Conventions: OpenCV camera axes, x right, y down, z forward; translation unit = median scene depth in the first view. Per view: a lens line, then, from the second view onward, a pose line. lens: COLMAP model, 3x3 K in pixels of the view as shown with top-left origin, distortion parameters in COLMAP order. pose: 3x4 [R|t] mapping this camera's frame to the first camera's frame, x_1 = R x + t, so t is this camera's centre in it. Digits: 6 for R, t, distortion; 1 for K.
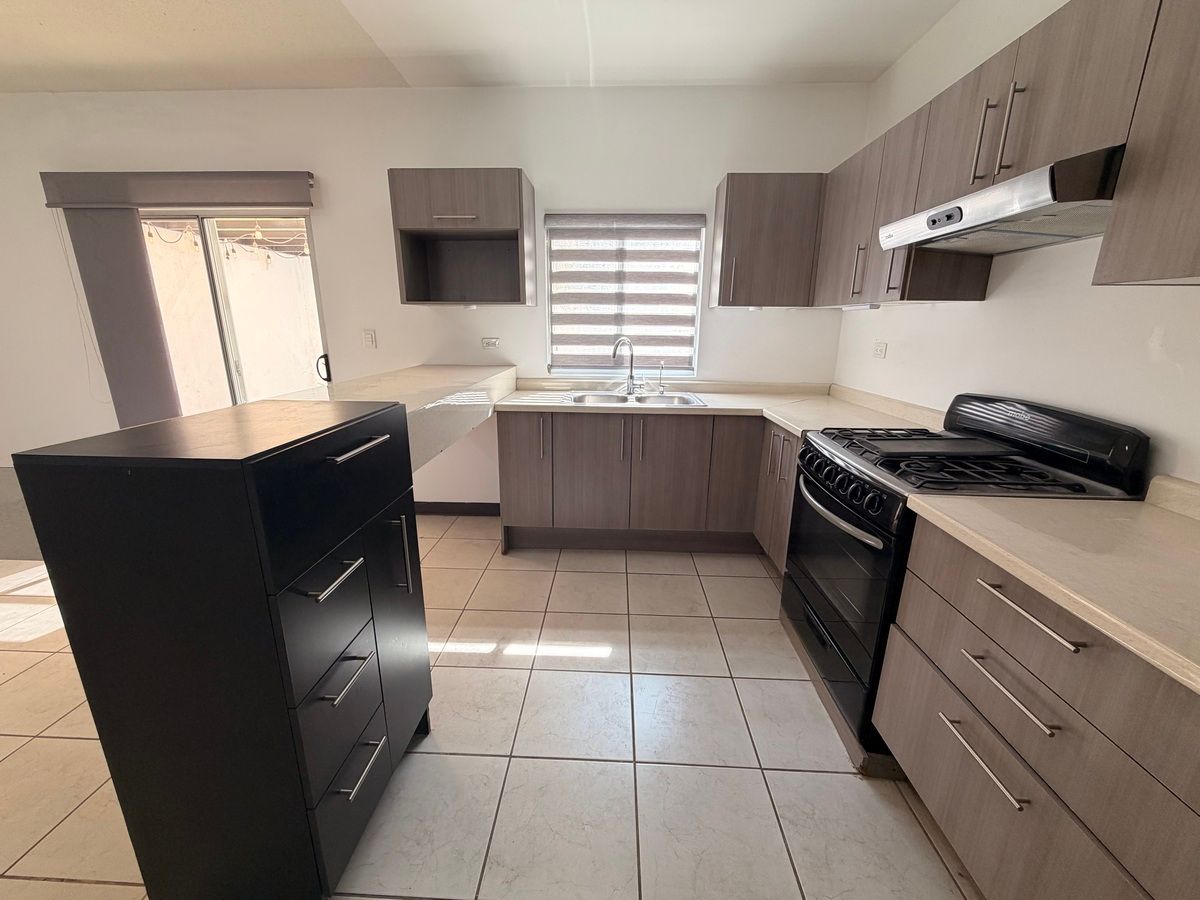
lens RADIAL K [[479.4, 0, 597.4], [0, 479.4, 449.5], [0, 0, 1]] dist [0.000369, -0.000011]
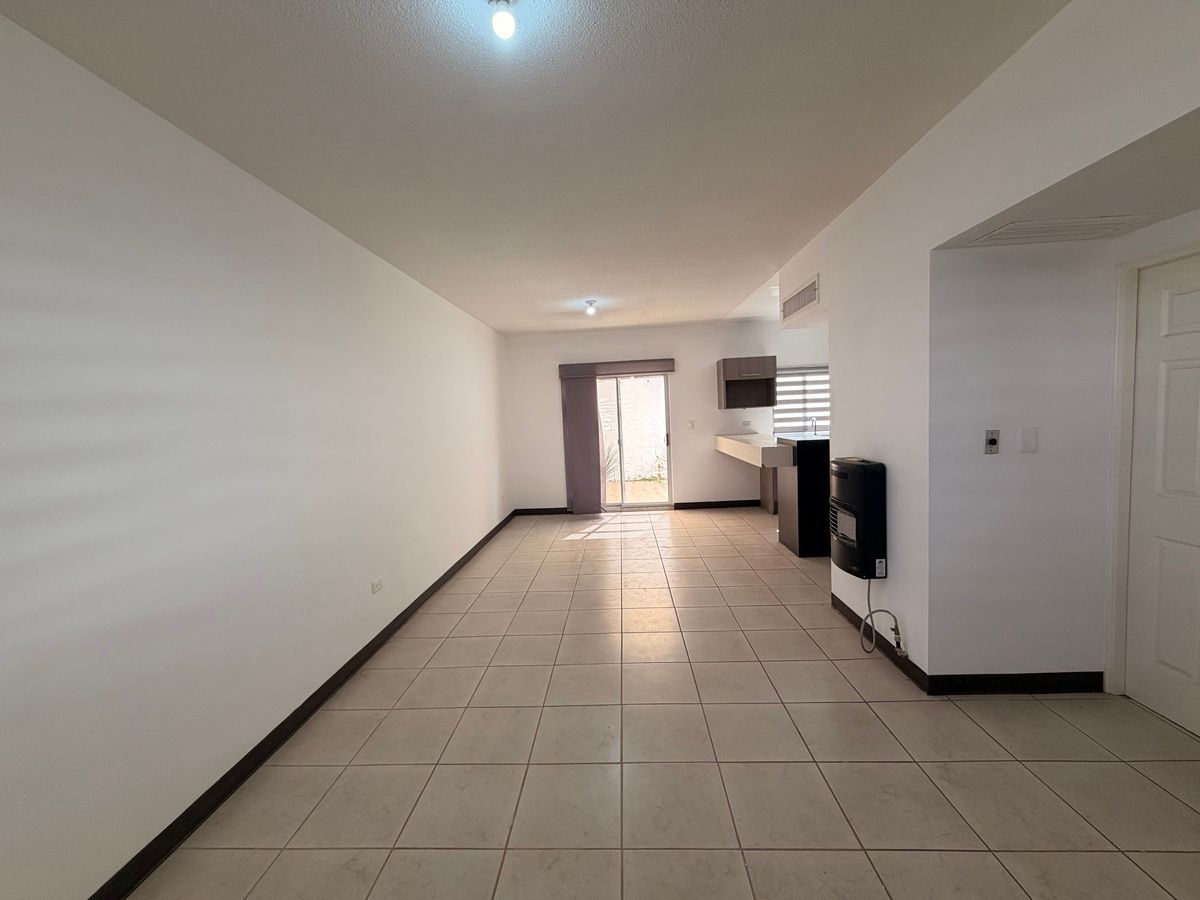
lens RADIAL K [[477.4, 0, 600.0], [0, 477.4, 450.0], [0, 0, 1]] dist [-0.000458, 0.000001]
pose [[0.998341, -0.056734, -0.009781, -0.953531], [0.054034, 0.982016, -0.180901, 0.279477], [0.019869, 0.180072, 0.983453, -1.250299]]
